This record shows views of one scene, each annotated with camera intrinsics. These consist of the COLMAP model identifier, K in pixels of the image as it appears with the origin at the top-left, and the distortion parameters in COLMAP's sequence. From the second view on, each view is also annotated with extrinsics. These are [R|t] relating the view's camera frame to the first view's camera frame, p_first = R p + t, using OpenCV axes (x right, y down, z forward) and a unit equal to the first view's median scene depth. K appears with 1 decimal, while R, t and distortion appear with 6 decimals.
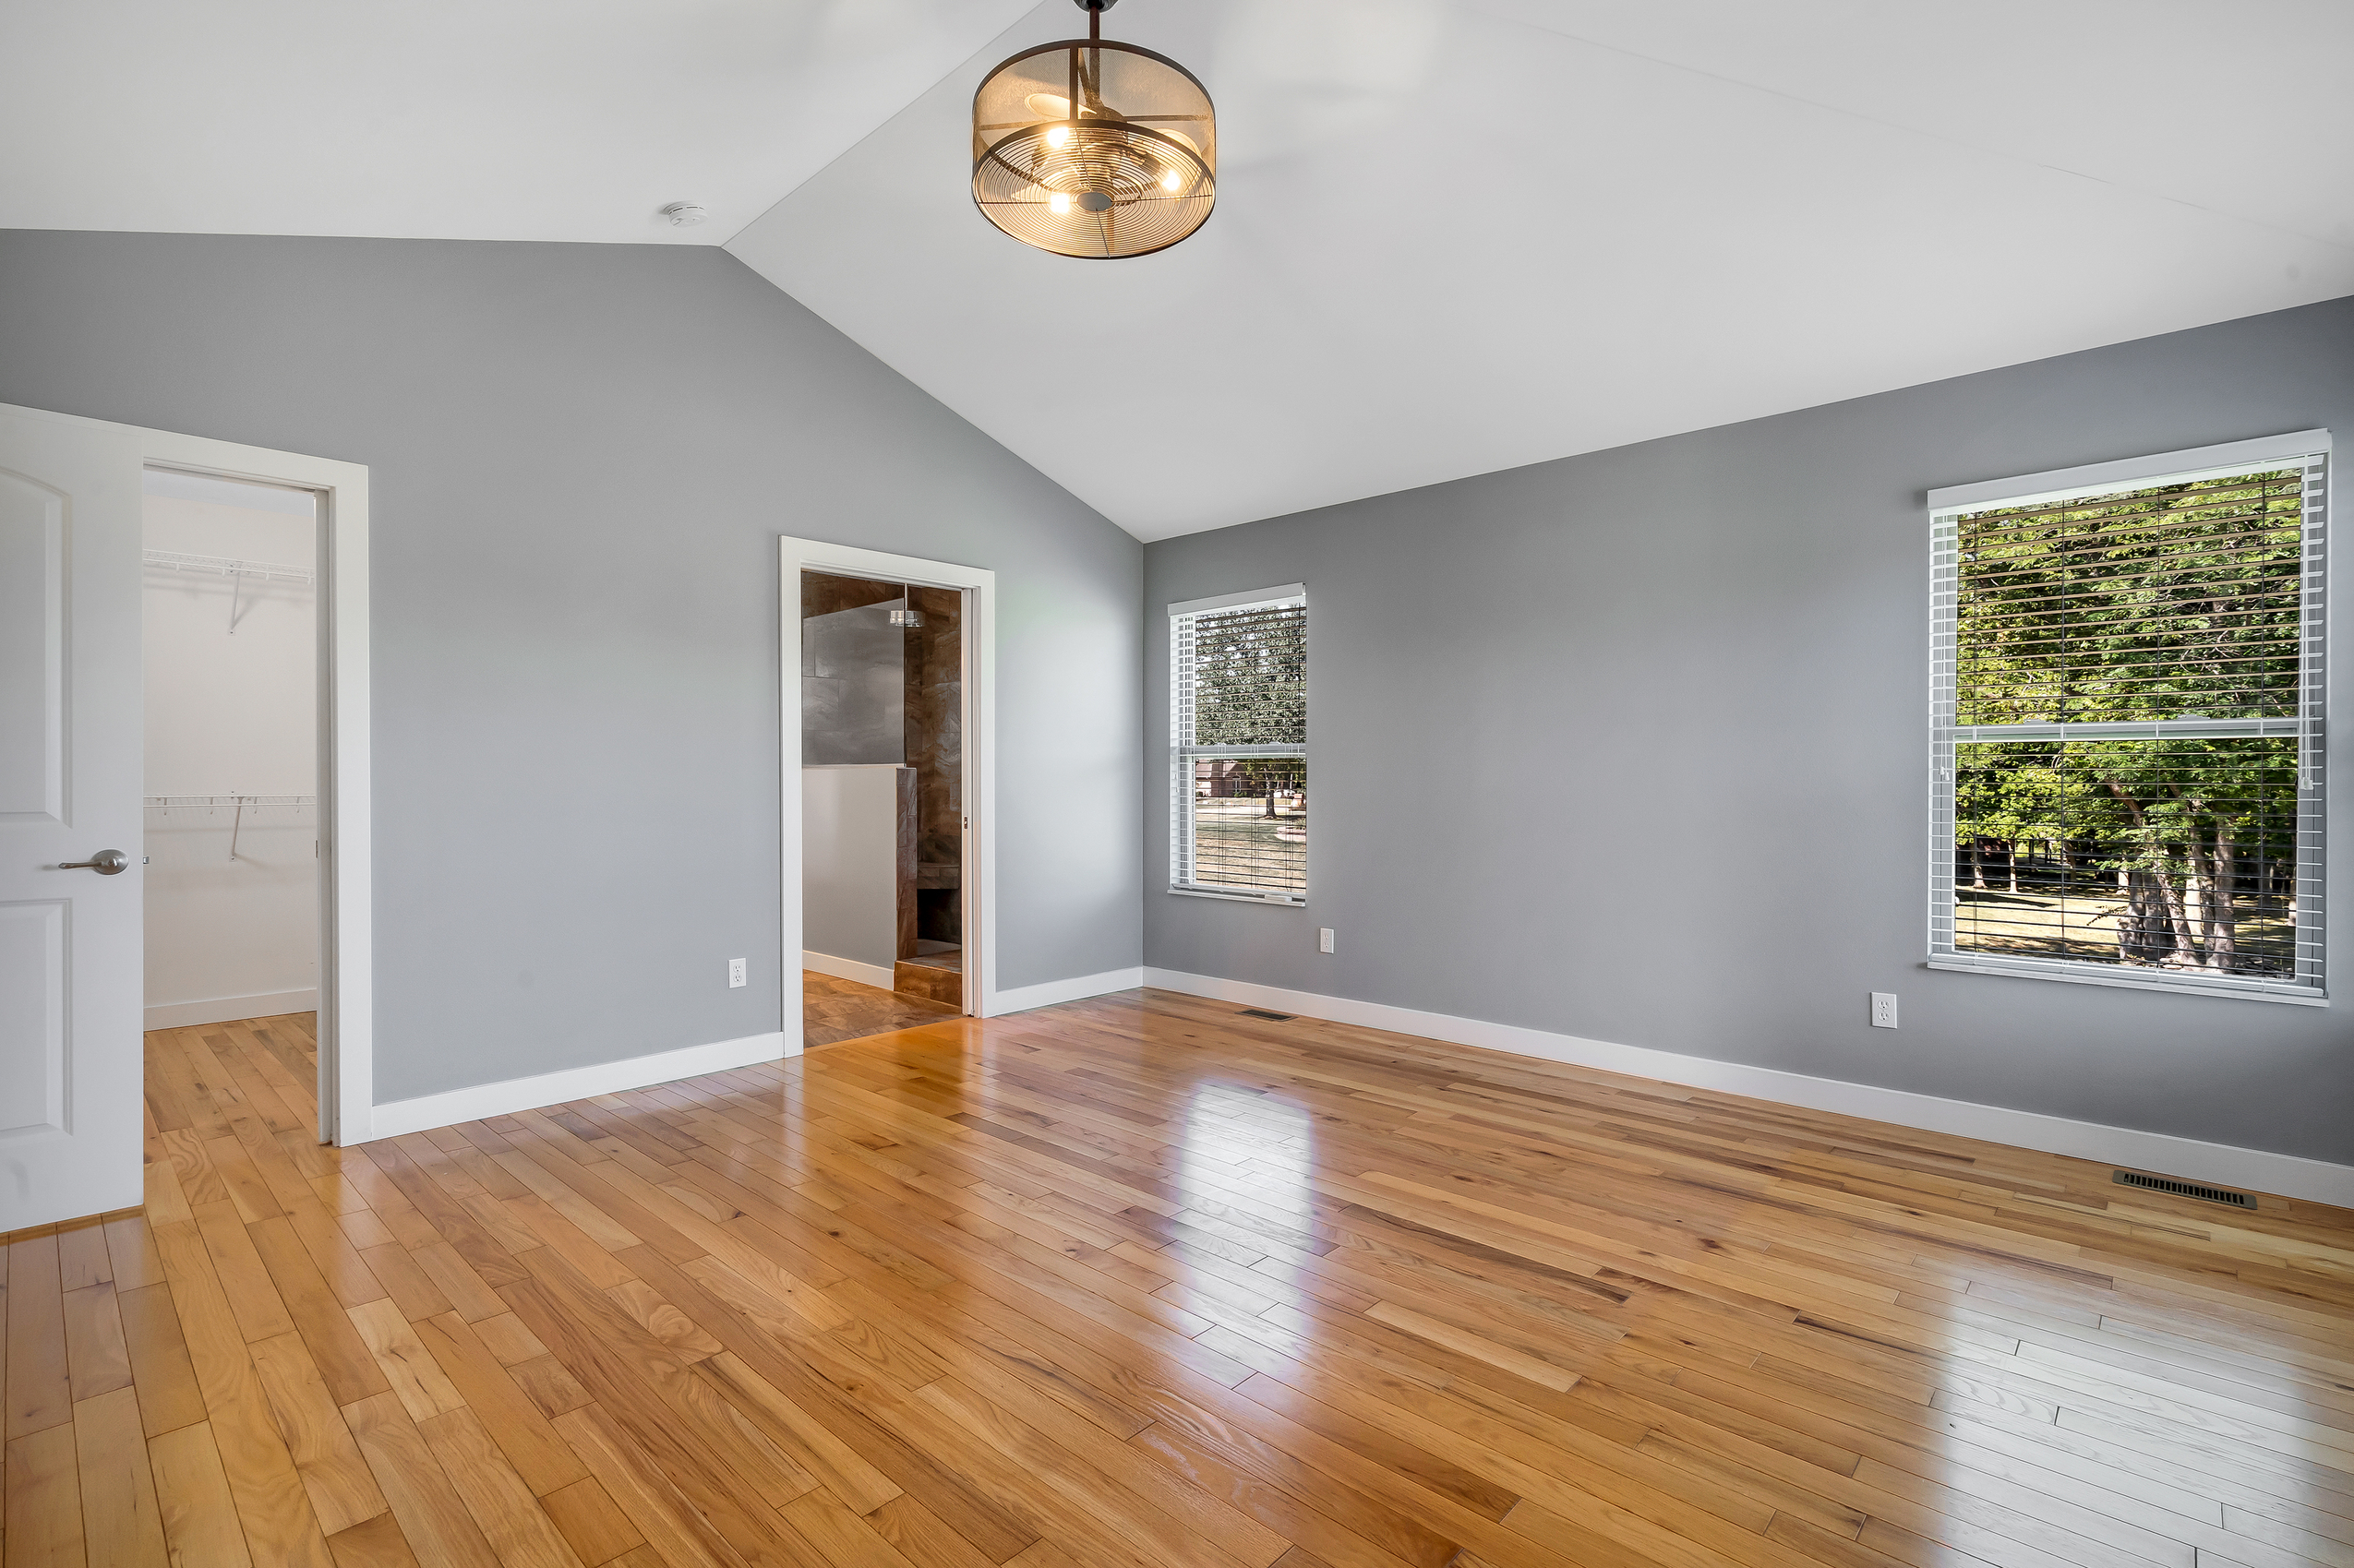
lens RADIAL K [[1079.1, 0, 1157.7], [0, 1079.1, 781.4], [0, 0, 1]] dist [-0.005809, -0.000288]
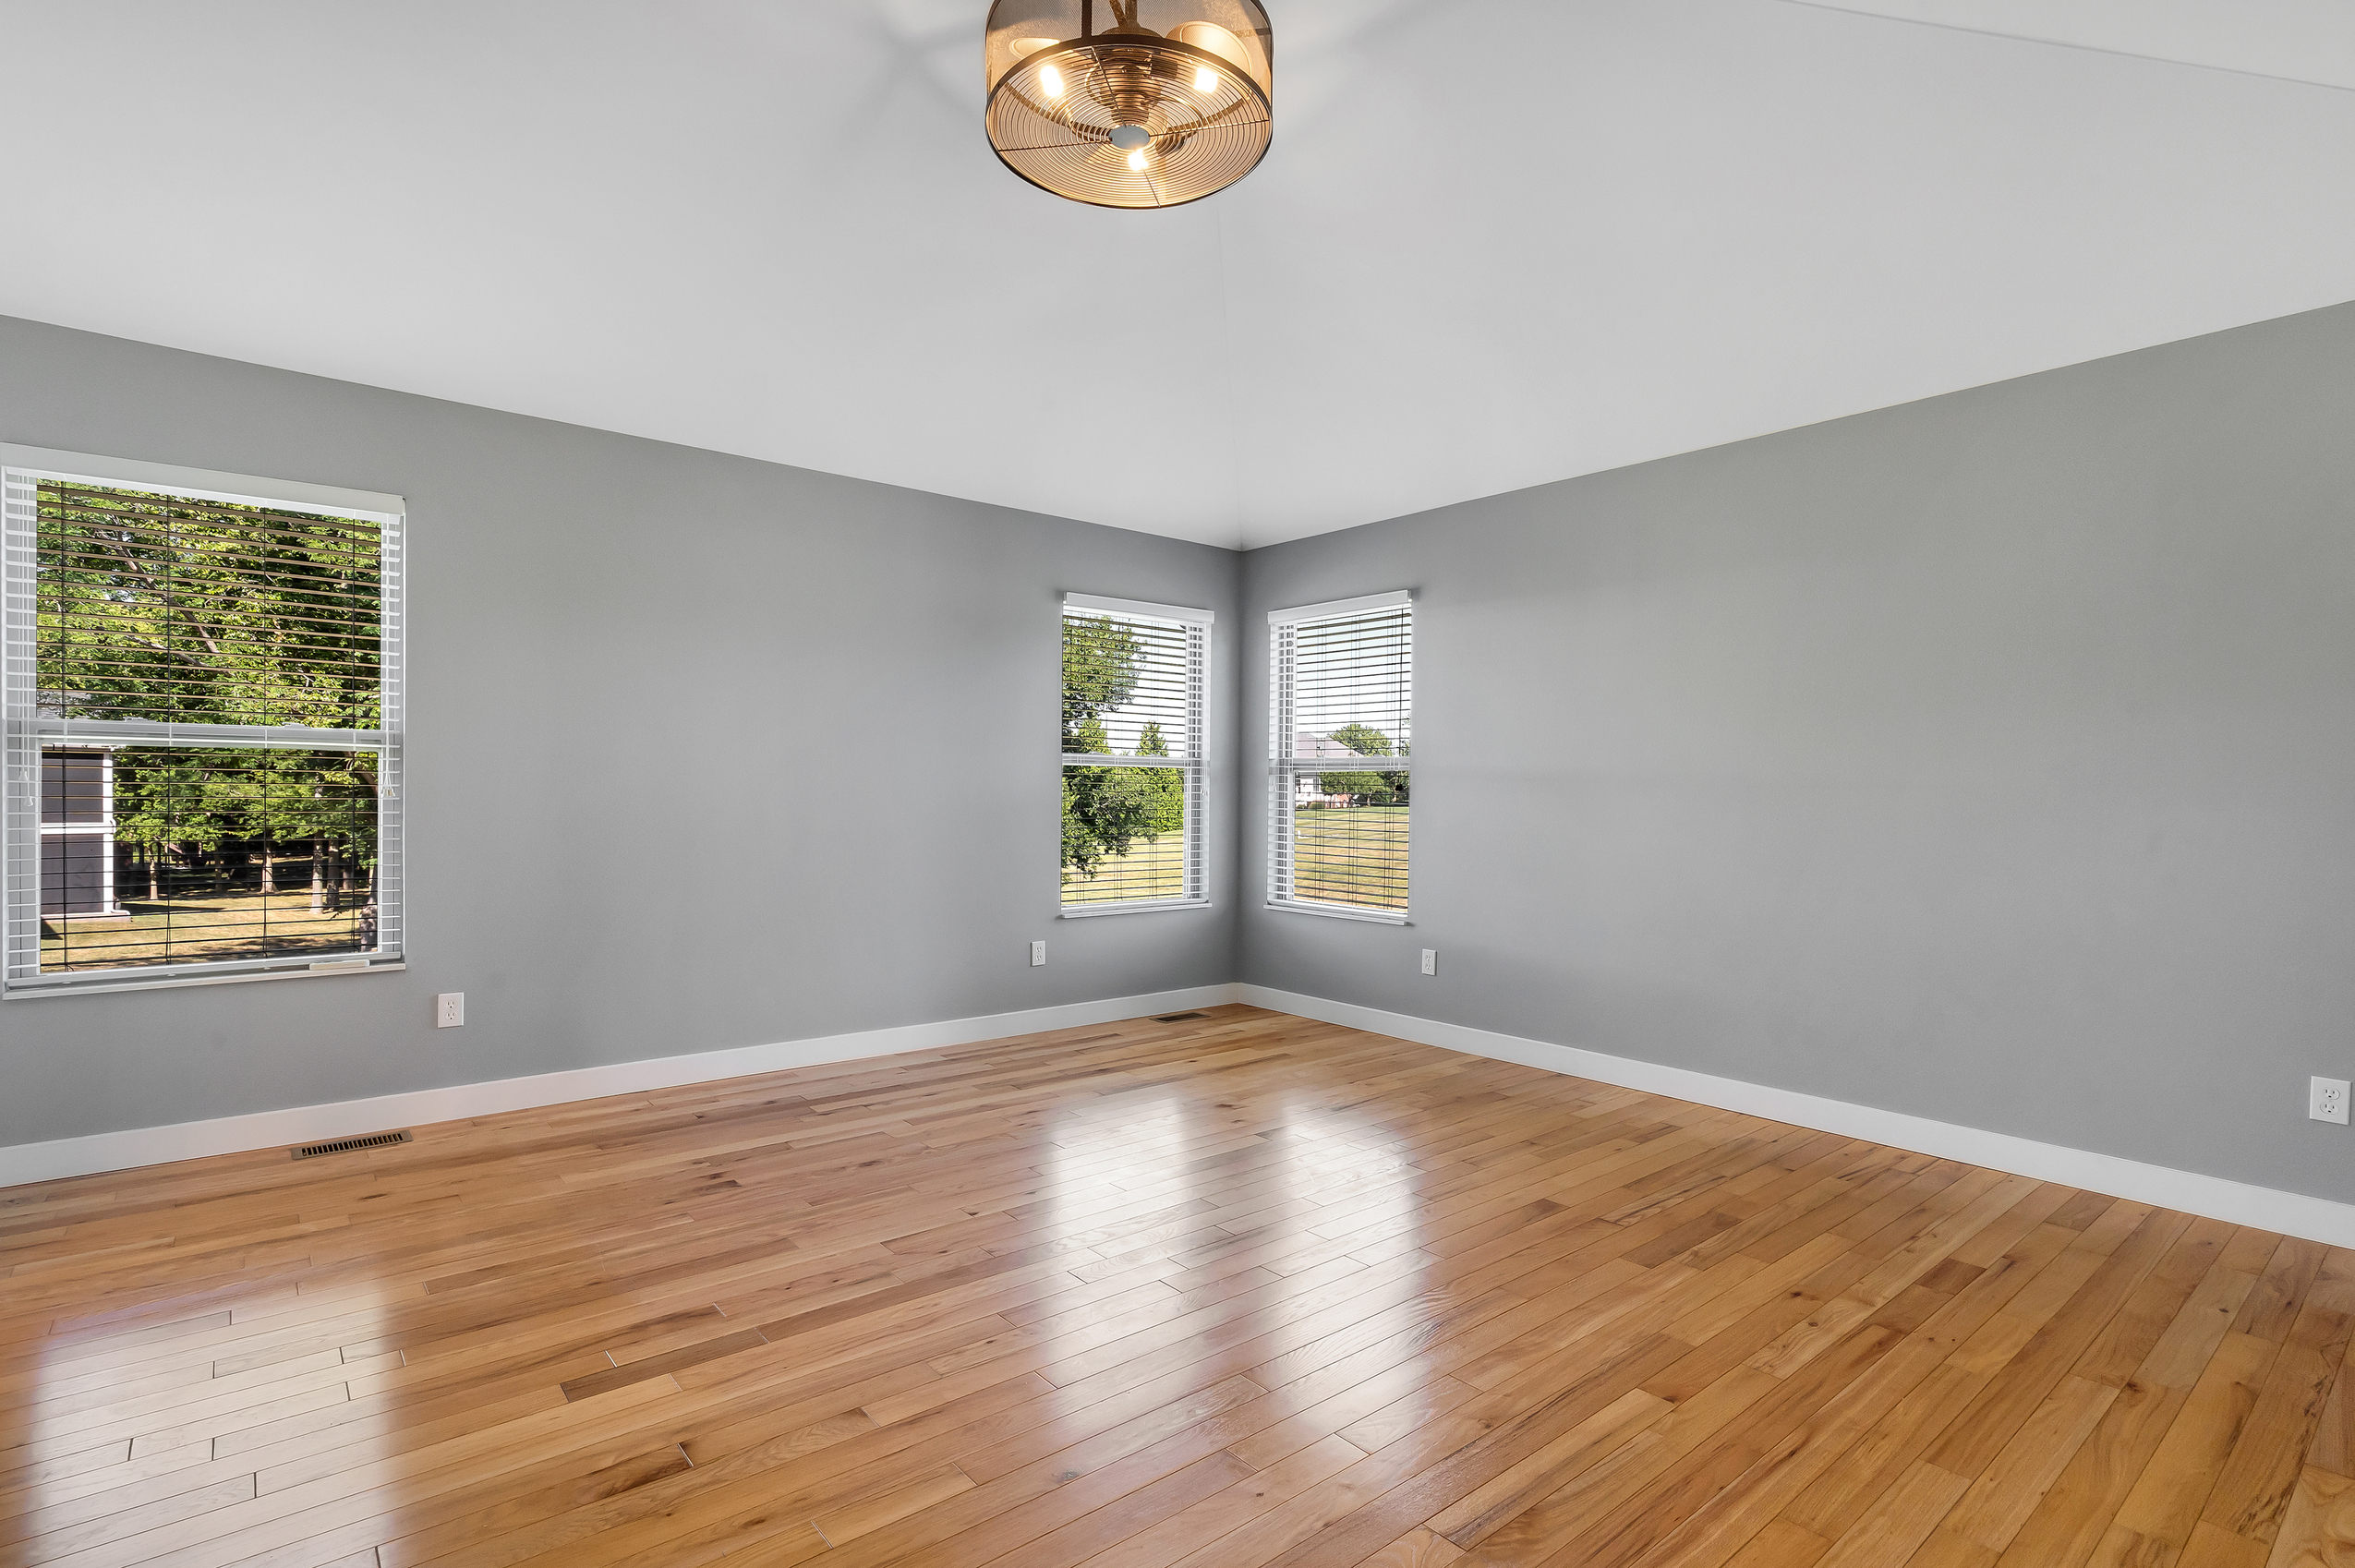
lens RADIAL K [[1079.6, 0, 1180.7], [0, 1079.6, 780.0], [0, 0, 1]] dist [-0.005809, -0.000288]
pose [[0.140789, 0.012901, 0.989956, -0.689721], [-0.008741, 0.999892, -0.011787, 0.002160], [-0.990001, -0.006993, 0.140886, 0.615413]]
